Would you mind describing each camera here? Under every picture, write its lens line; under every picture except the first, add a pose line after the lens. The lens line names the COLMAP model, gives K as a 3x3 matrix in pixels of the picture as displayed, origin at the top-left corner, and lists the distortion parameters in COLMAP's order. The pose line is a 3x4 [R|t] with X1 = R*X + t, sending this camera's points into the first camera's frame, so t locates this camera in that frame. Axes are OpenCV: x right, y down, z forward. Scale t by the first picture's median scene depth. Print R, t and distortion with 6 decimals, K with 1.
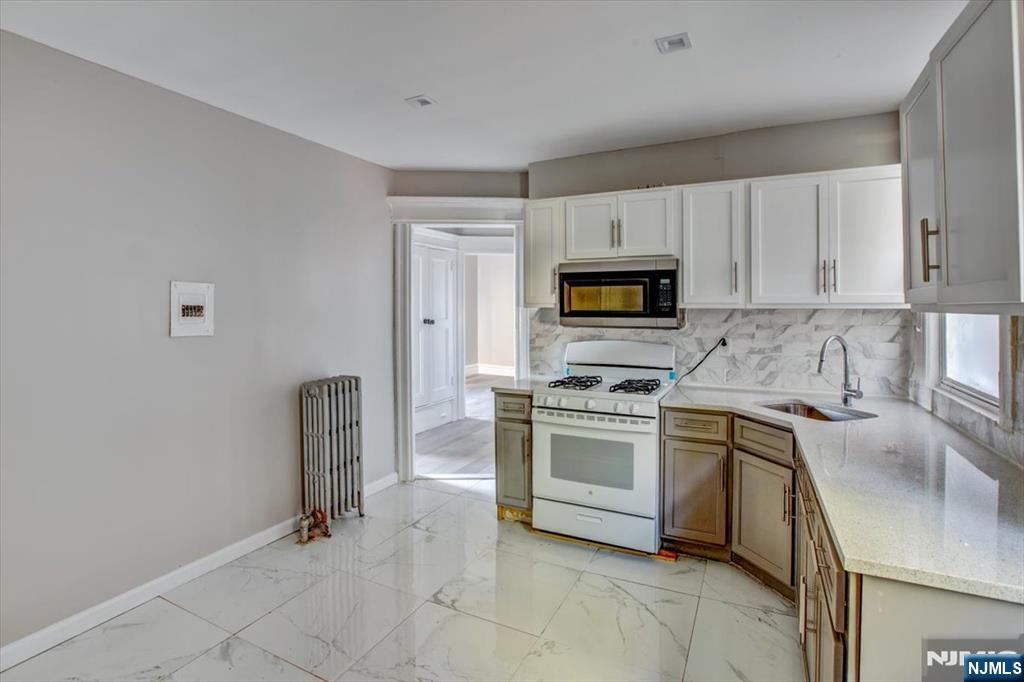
lens RADIAL K [[495.6, 0, 524.0], [0, 495.6, 310.6], [0, 0, 1]] dist [-0.021336, 0.000119]
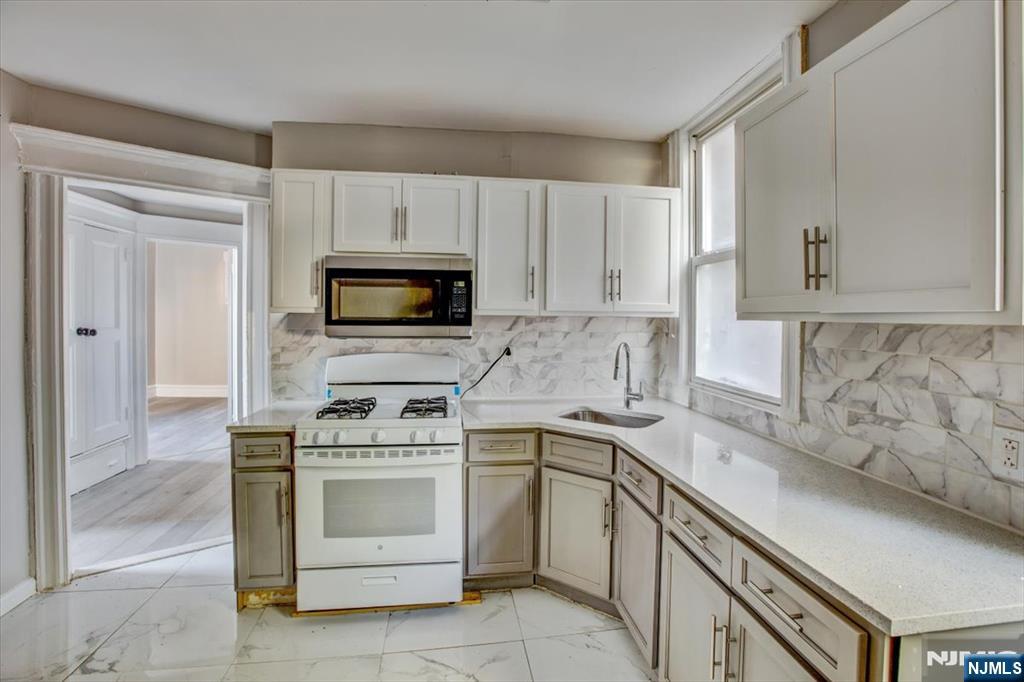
lens RADIAL K [[480.0, 0, 513.5], [0, 480.0, 323.3], [0, 0, 1]] dist [-0.052308, 0.021878]
pose [[0.833489, 0.000115, 0.552536, -0.099549], [-0.006016, 0.999943, 0.008867, 0.001927], [-0.552503, -0.010715, 0.833442, 0.240365]]
